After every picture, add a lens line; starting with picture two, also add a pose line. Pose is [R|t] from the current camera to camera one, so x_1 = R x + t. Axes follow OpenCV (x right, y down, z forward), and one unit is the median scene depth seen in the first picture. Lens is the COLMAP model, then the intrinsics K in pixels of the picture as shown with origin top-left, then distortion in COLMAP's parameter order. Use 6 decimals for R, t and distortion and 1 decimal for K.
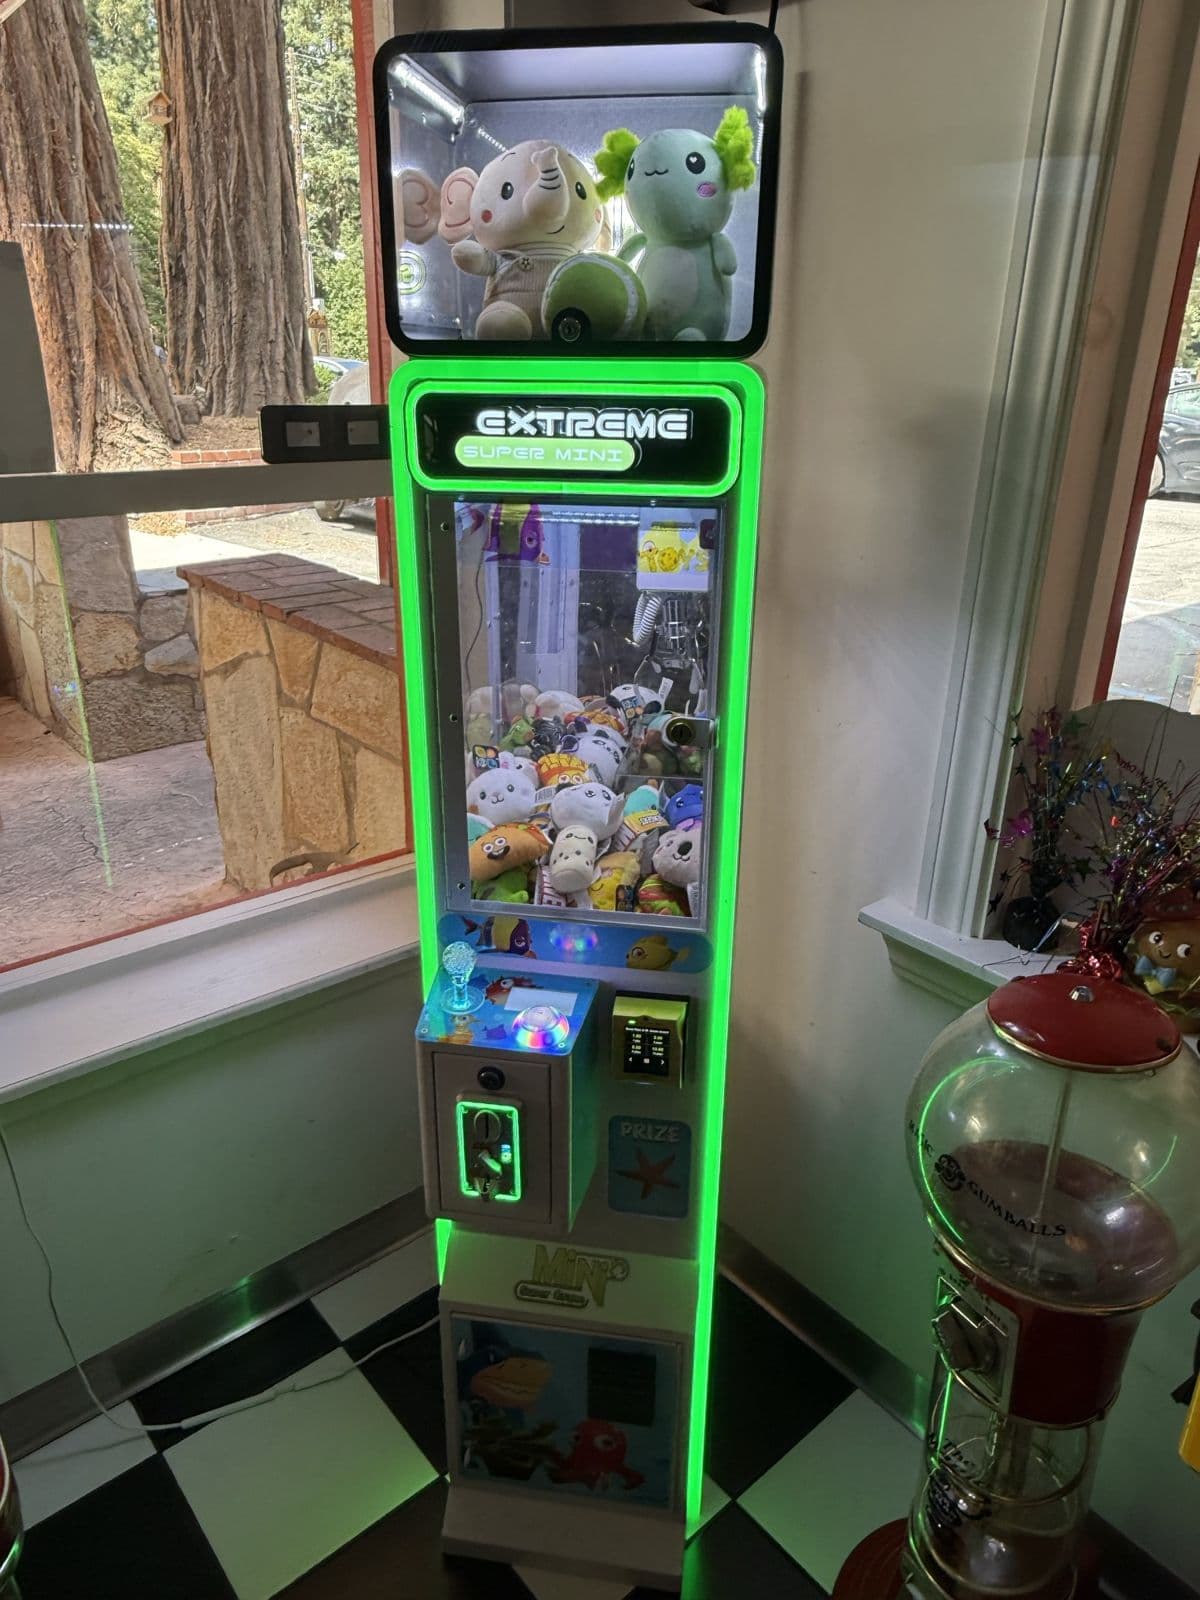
lens RADIAL K [[1090.7, 0, 598.9], [0, 1090.7, 779.1], [0, 0, 1]] dist [-0.001803, 0.005124]
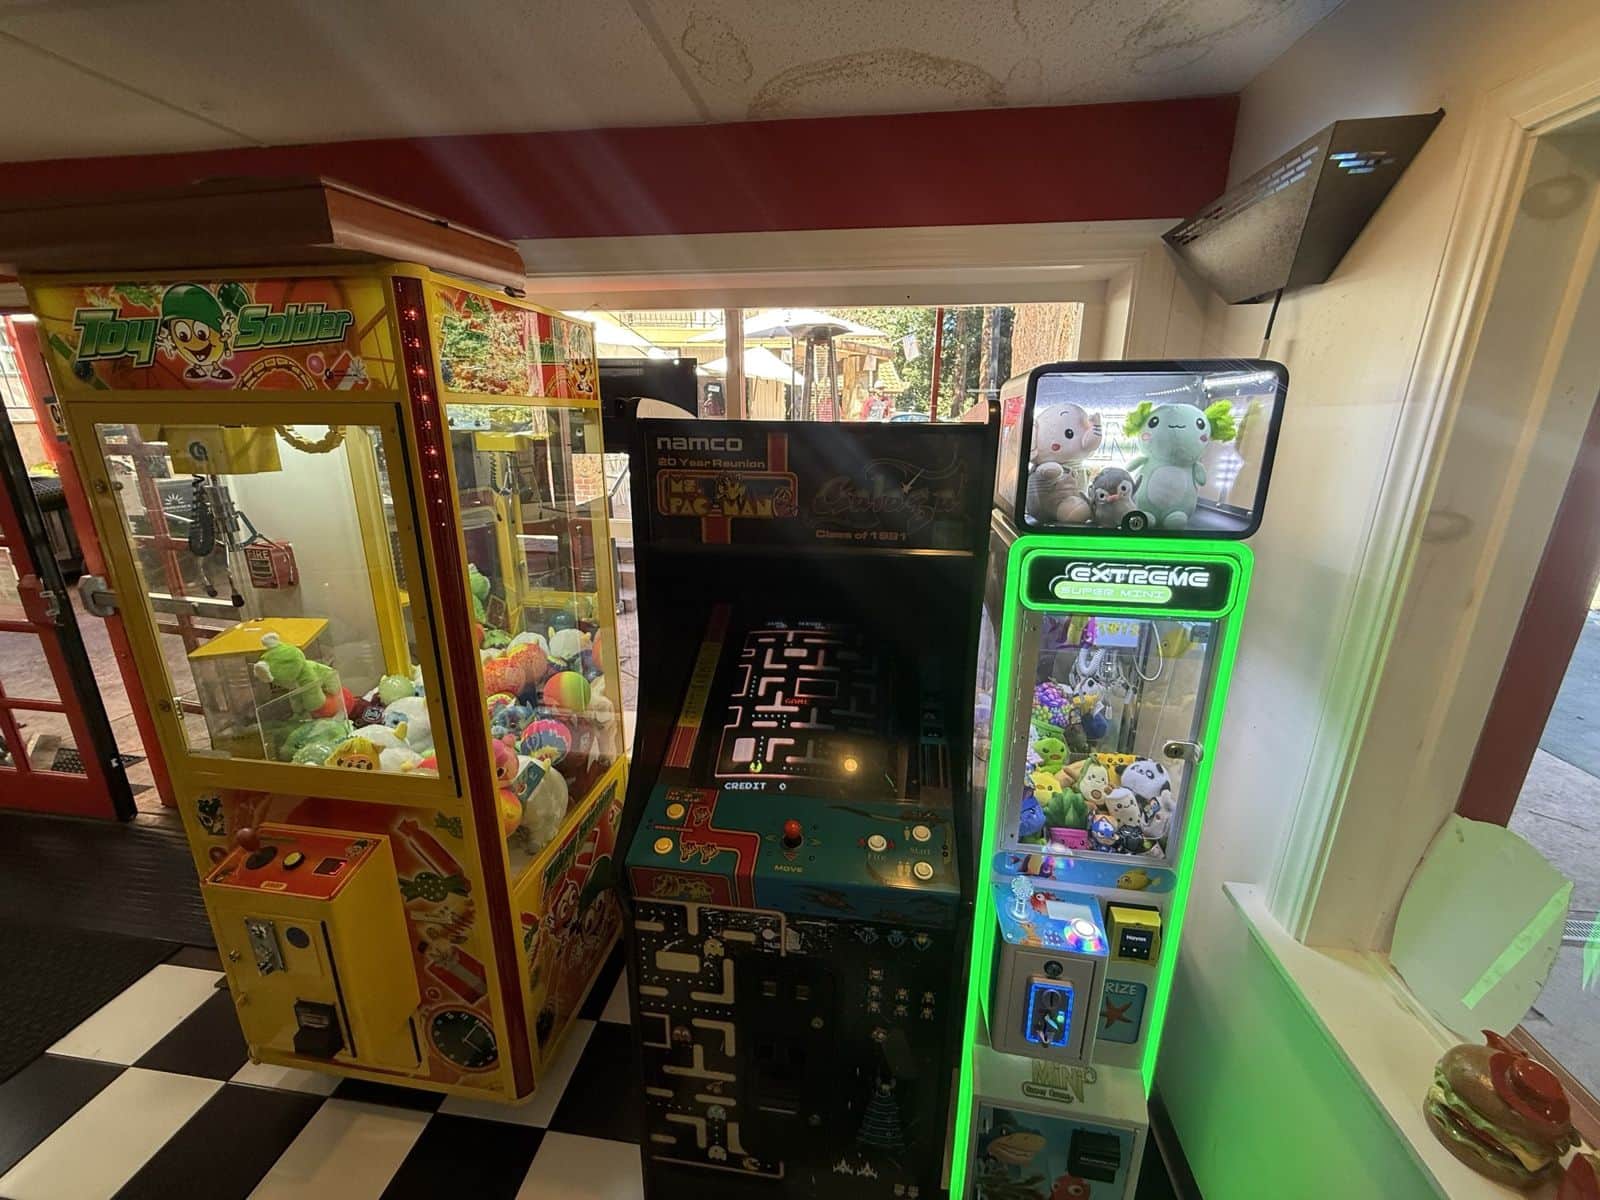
lens RADIAL K [[627.0, 0, 800.0], [0, 627.0, 600.0], [0, 0, 1]] dist [0.002251, -0.000128]
pose [[0.999807, -0.002954, -0.019437, -0.427995], [0.001044, 0.995229, -0.097558, -0.162299], [0.019633, 0.097519, 0.995040, 0.028603]]
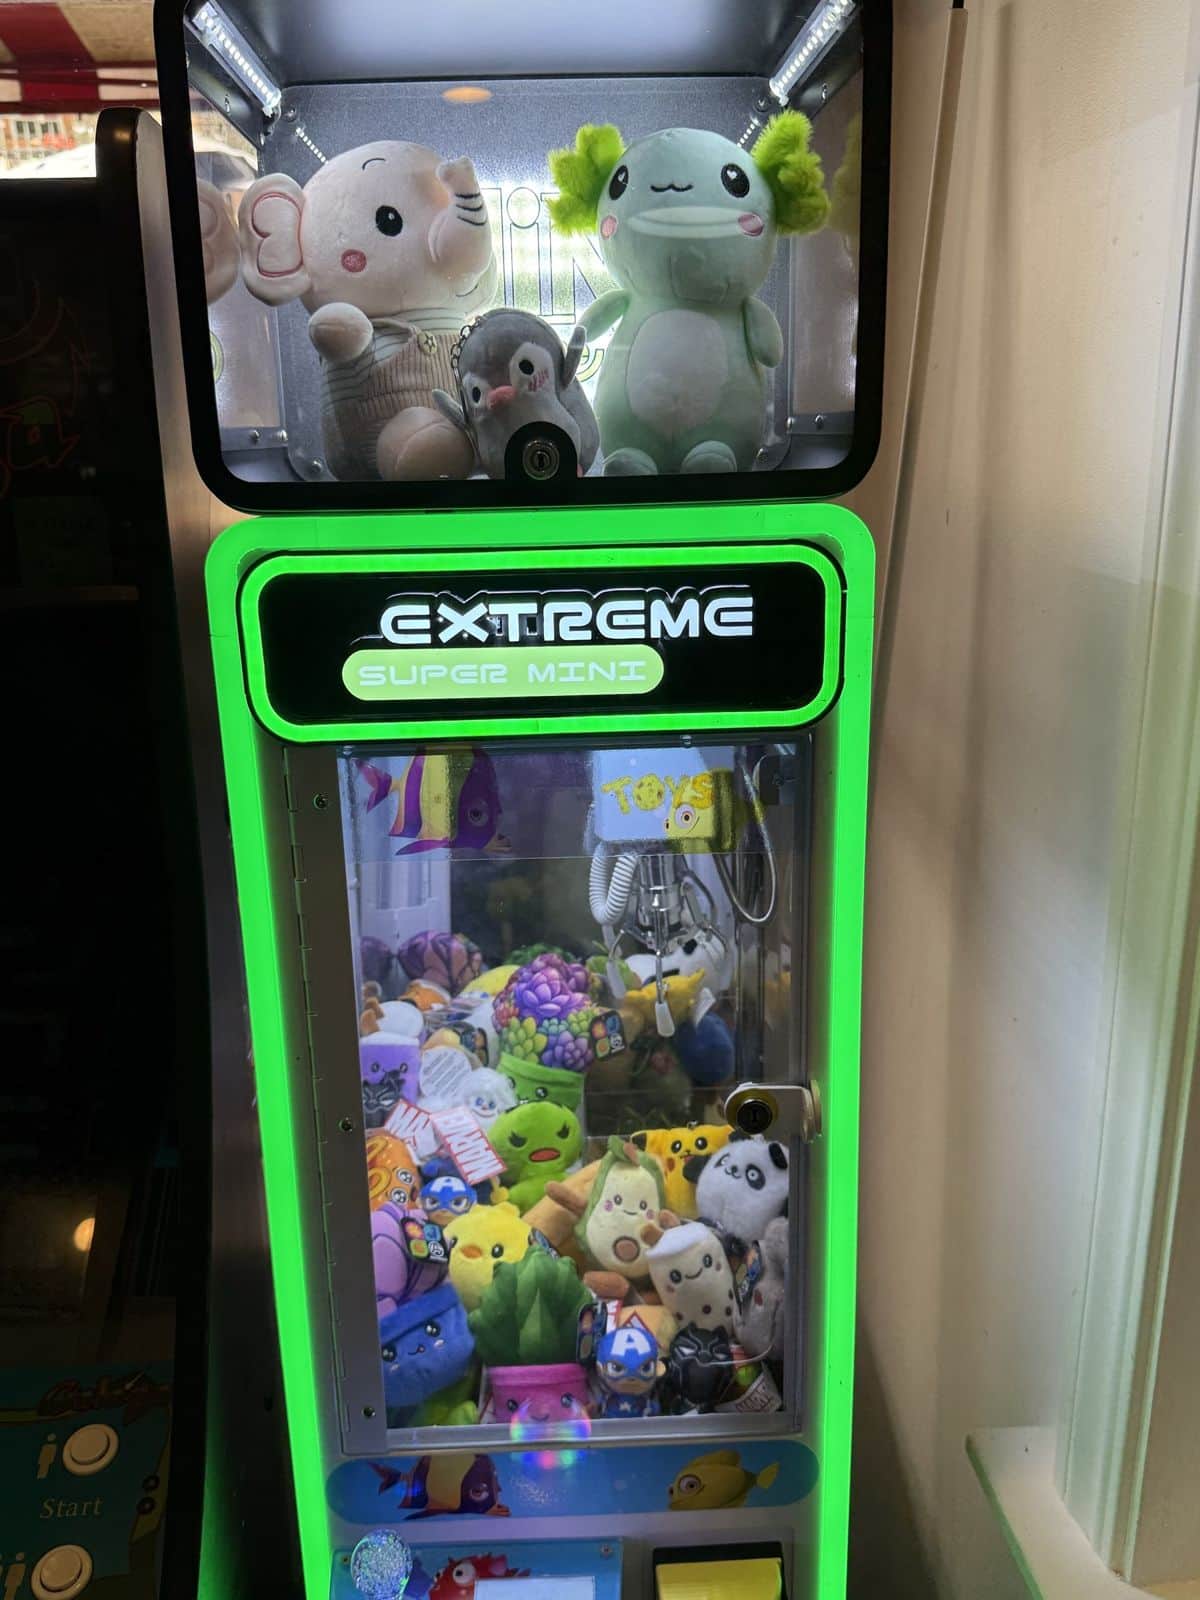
lens RADIAL K [[1388.6, 0, 600.0], [0, 1388.6, 800.0], [0, 0, 1]] dist [0.109681, -0.229931]
pose [[0.981145, -0.080704, 0.175617, -0.112206], [0.098007, 0.990907, -0.092181, -0.135299], [-0.166581, 0.107654, 0.980133, 0.243471]]
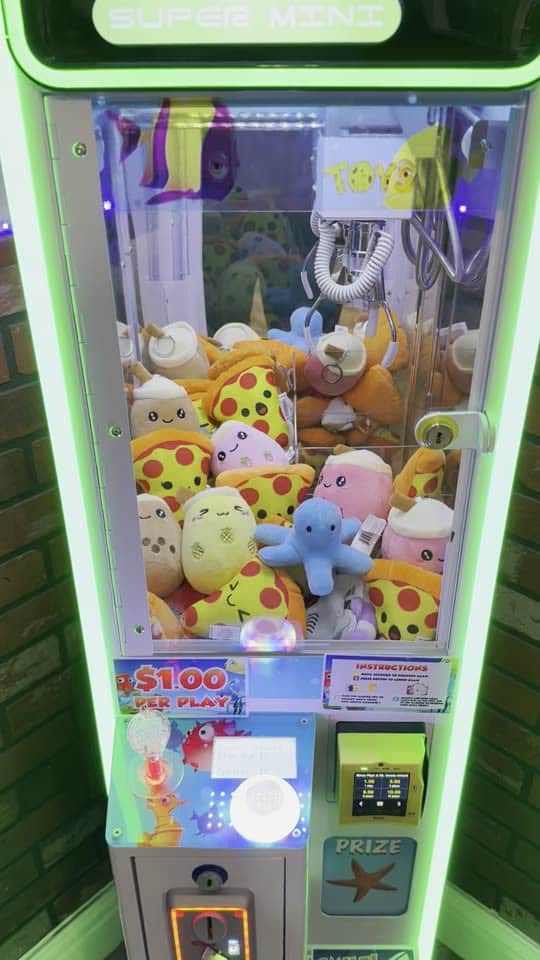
lens RADIAL K [[821.5, 0, 270.0], [0, 821.5, 480.0], [0, 0, 1]] dist [0.168036, -0.372143]
pose [[0.988812, -0.088888, 0.119792, -0.096645], [0.065628, 0.980401, 0.185758, -0.112811], [-0.133956, -0.175818, 0.975266, 0.426978]]
